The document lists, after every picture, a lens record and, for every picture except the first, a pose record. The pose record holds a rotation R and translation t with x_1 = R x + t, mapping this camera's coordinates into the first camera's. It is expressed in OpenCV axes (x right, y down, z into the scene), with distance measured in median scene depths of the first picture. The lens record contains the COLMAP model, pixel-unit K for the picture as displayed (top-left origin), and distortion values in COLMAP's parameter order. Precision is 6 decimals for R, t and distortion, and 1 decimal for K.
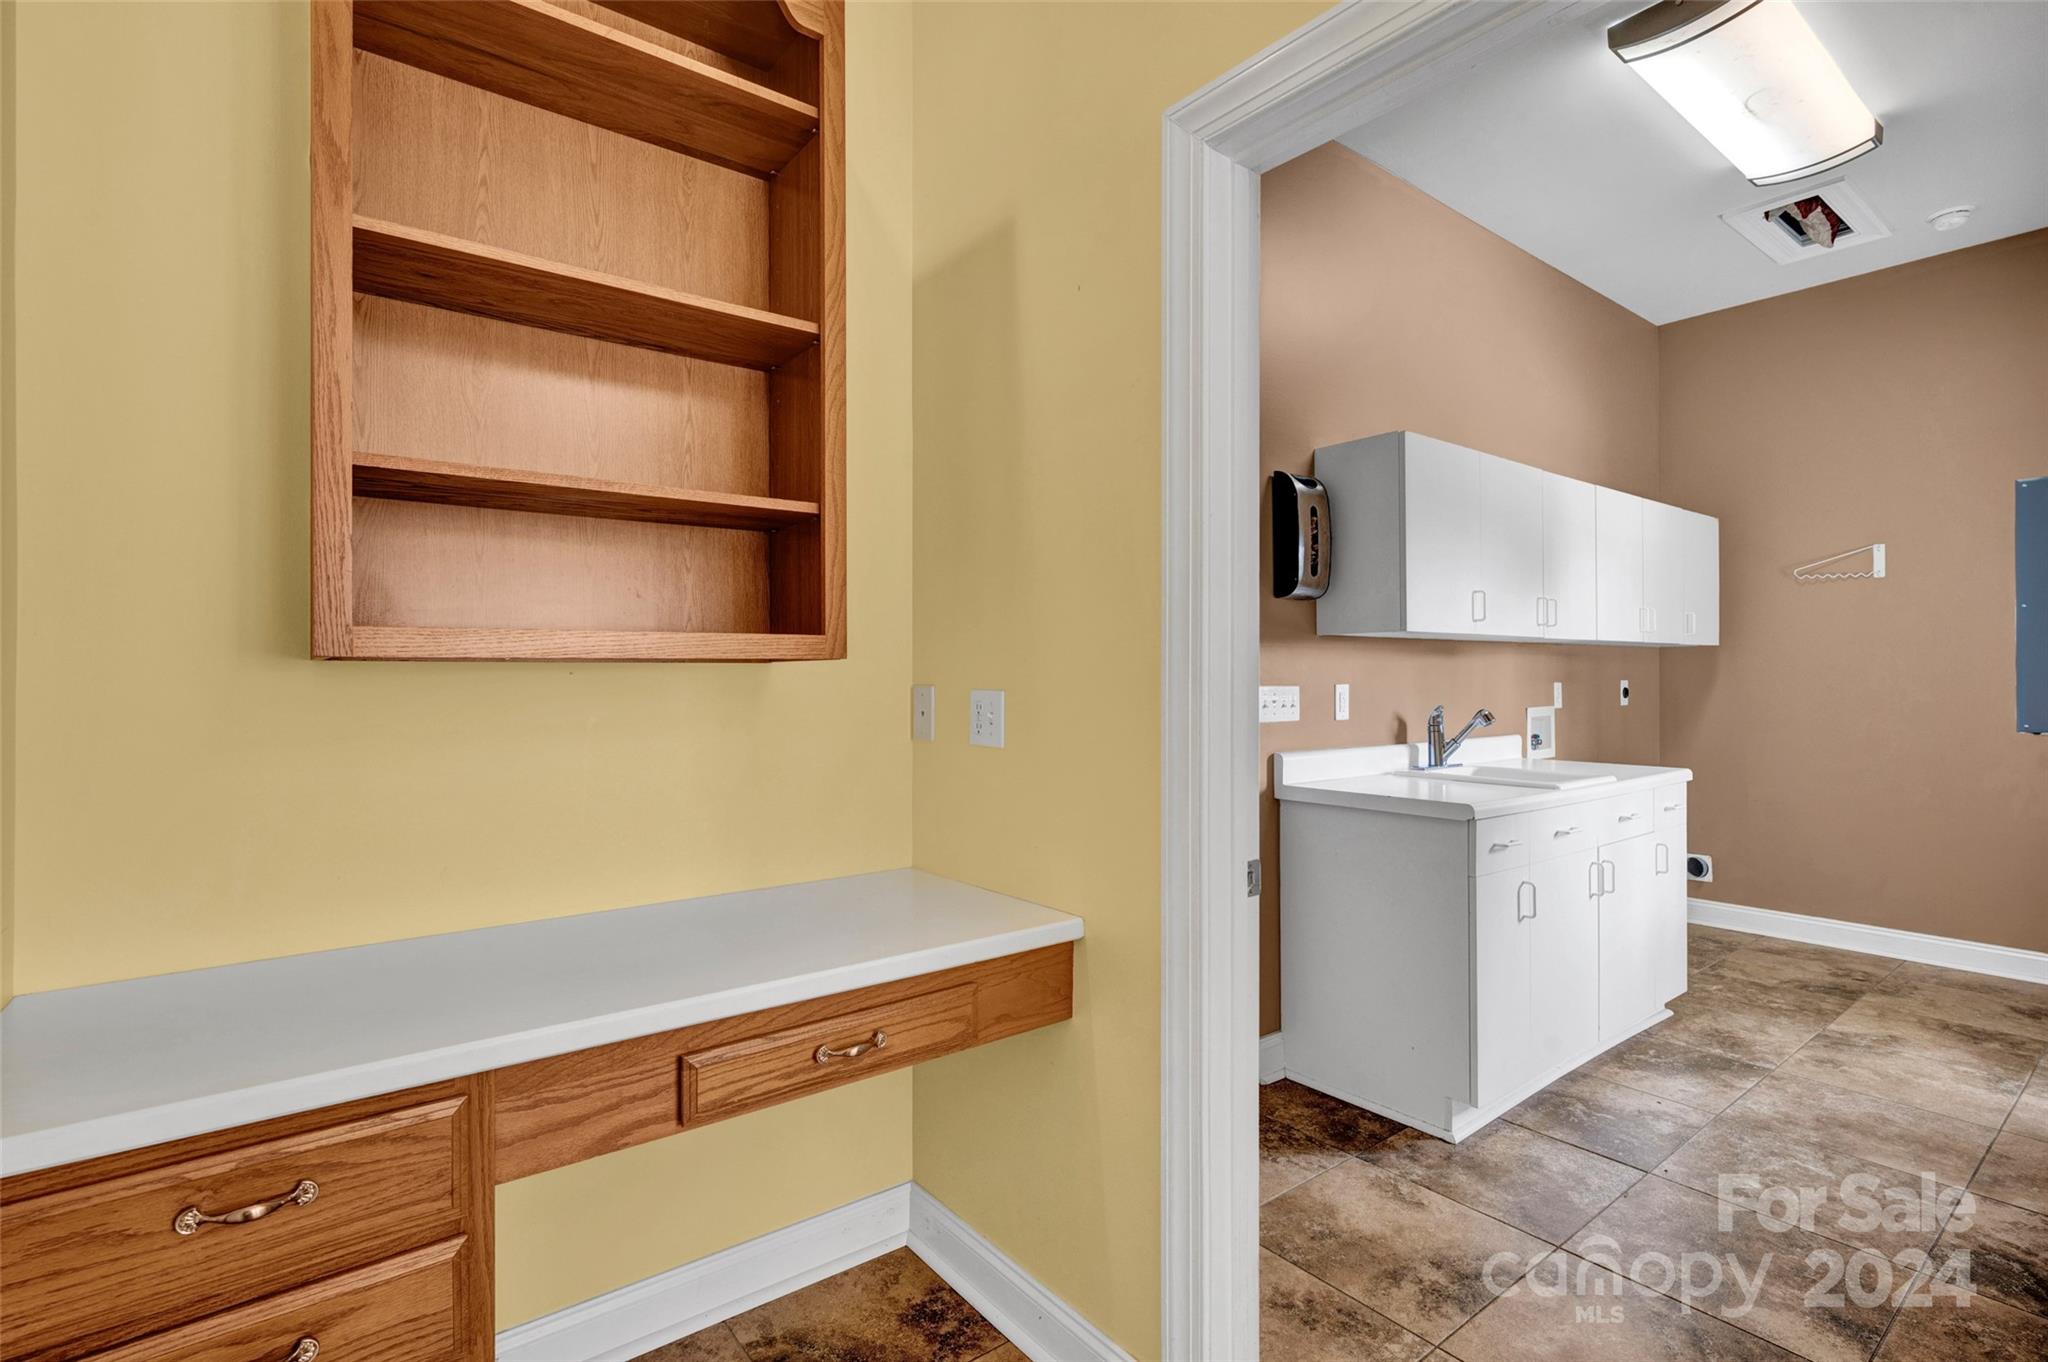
lens RADIAL K [[956.2, 0, 1029.8], [0, 956.2, 675.2], [0, 0, 1]] dist [-0.003711, 0.000839]
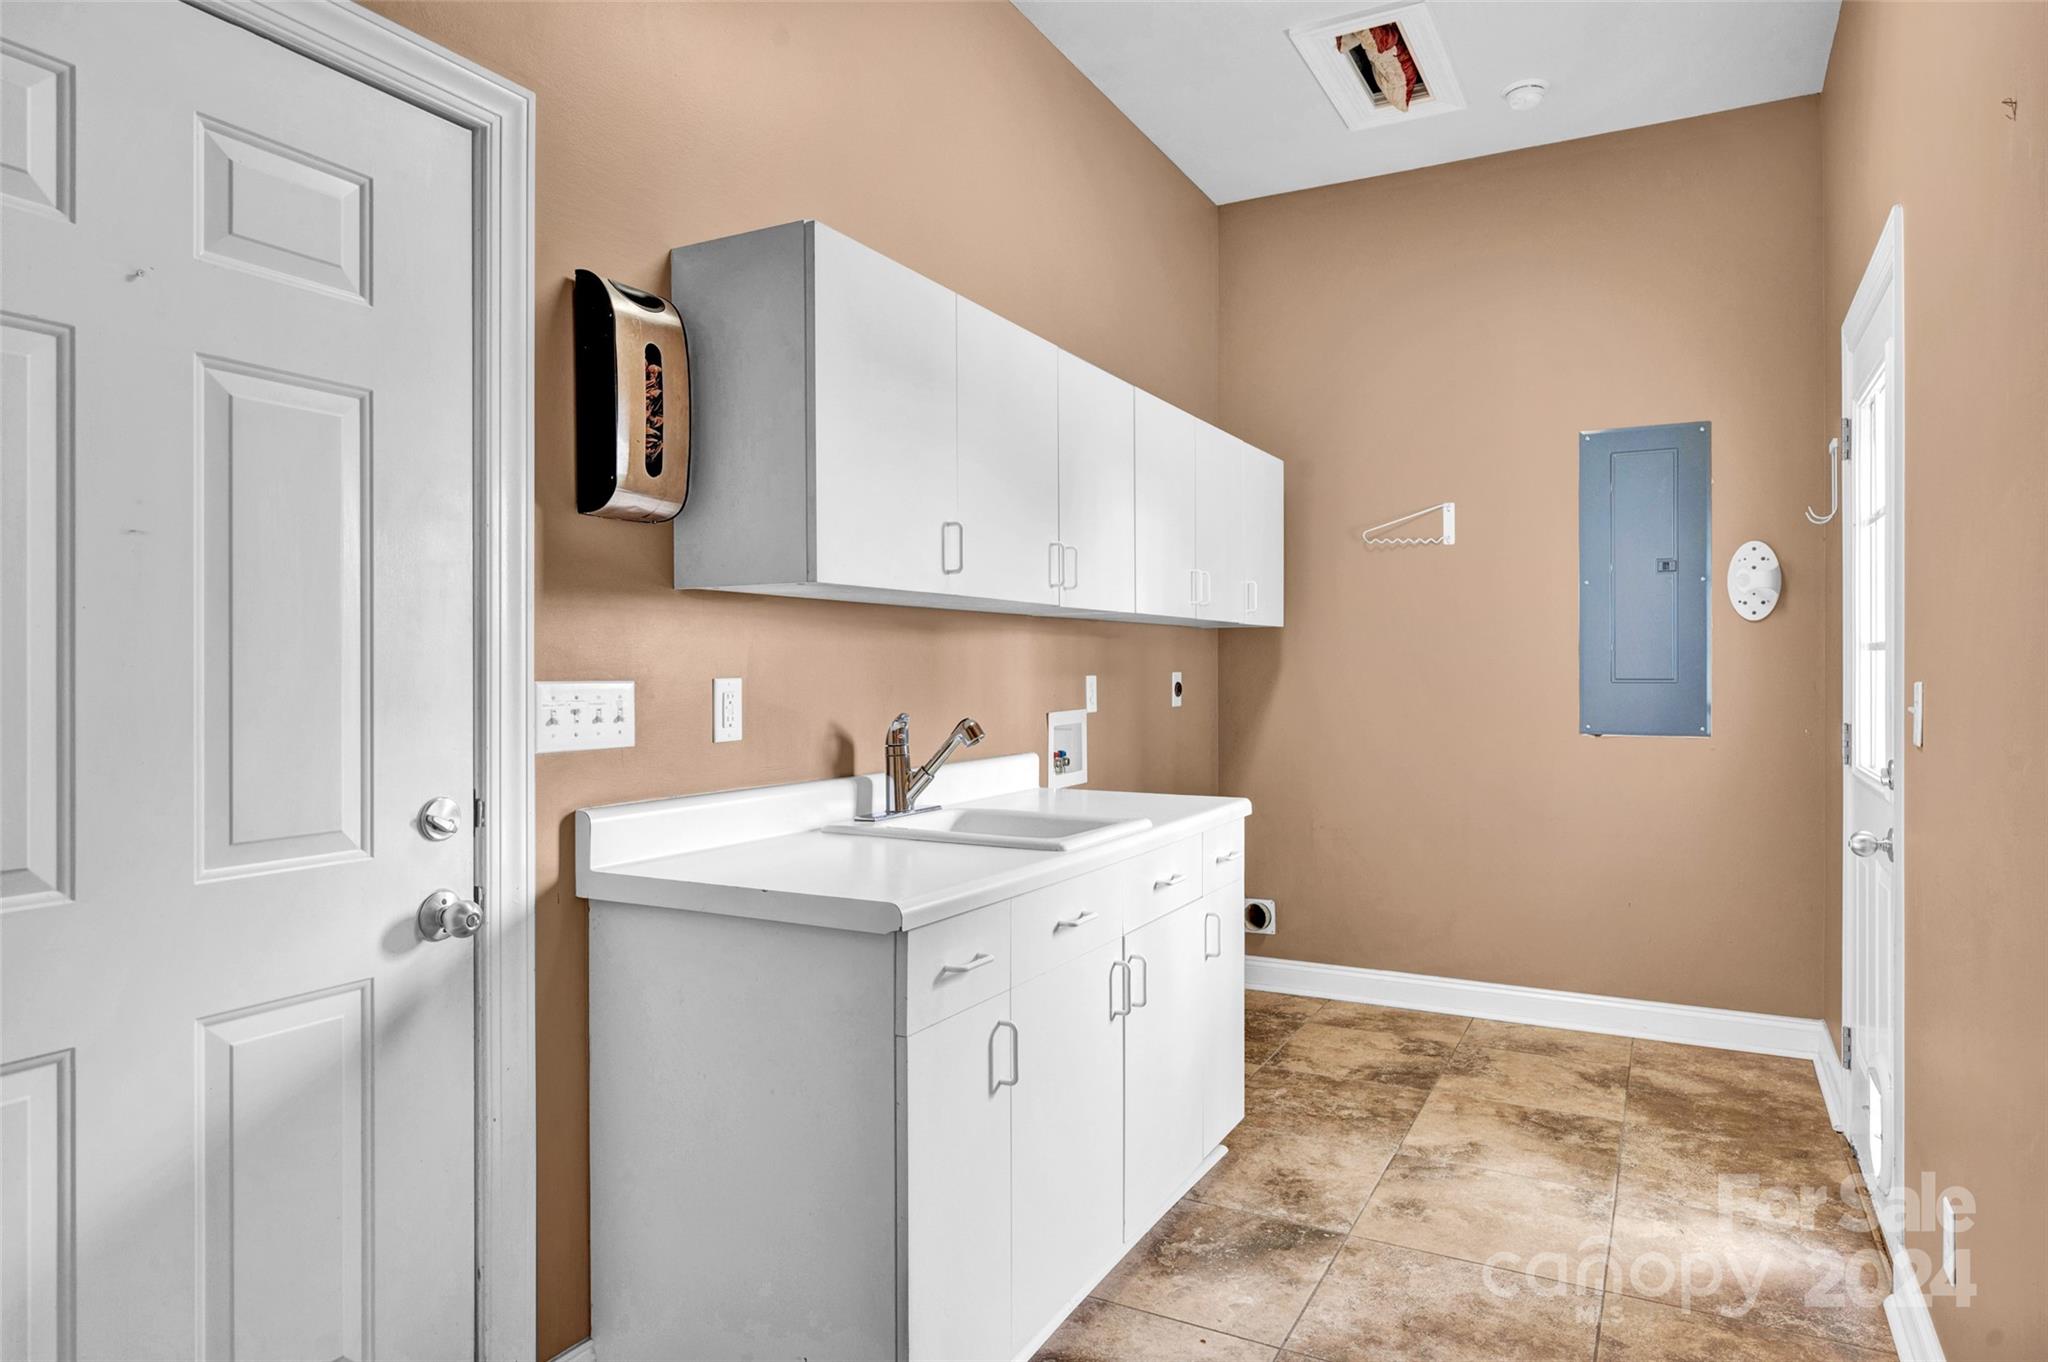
lens RADIAL K [[1212.7, 0, 1019.8], [0, 1212.7, 675.5], [0, 0, 1]] dist [-0.002813, -0.001476]
pose [[0.916240, -0.000879, 0.400628, 0.200492], [-0.001812, 0.999978, 0.006337, 0.003059], [-0.400625, -0.006532, 0.916219, 0.279043]]
